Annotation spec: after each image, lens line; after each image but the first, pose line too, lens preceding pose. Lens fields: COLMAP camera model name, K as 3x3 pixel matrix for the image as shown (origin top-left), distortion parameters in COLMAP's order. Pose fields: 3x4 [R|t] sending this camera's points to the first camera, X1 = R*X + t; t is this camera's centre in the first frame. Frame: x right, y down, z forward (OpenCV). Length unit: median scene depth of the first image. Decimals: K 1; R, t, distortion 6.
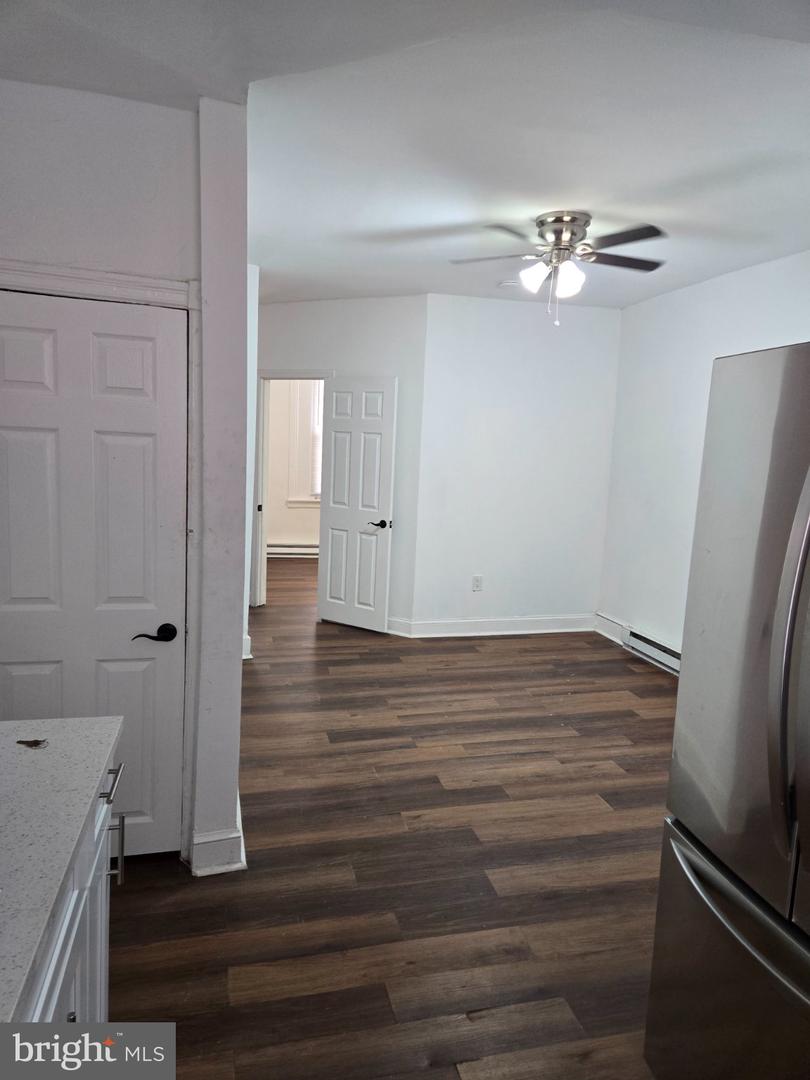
lens RADIAL K [[717.2, 0, 404.5], [0, 717.2, 537.3], [0, 0, 1]] dist [0.047747, -0.008251]
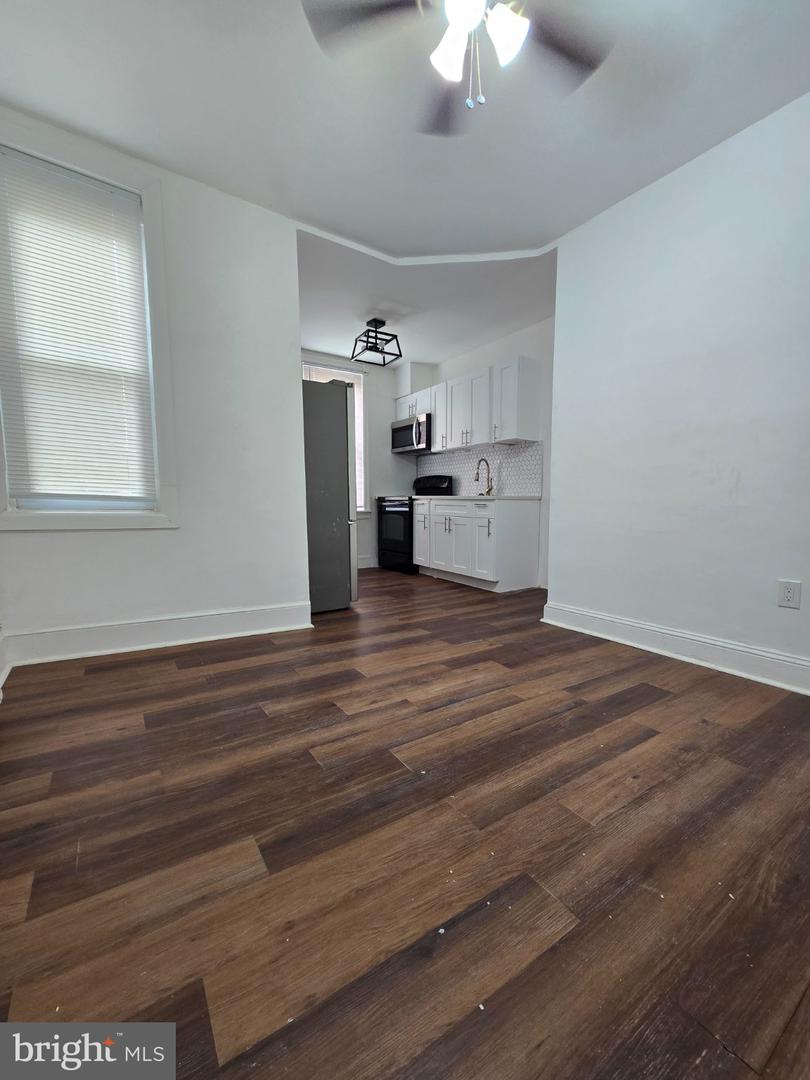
lens RADIAL K [[443.7, 0, 420.4], [0, 443.7, 544.9], [0, 0, 1]] dist [-0.001312, 0.001909]
pose [[-0.935243, -0.012717, -0.353778, 0.344988], [-0.090169, 0.974951, 0.203323, 0.018513], [0.342331, 0.222056, -0.912963, 1.274221]]
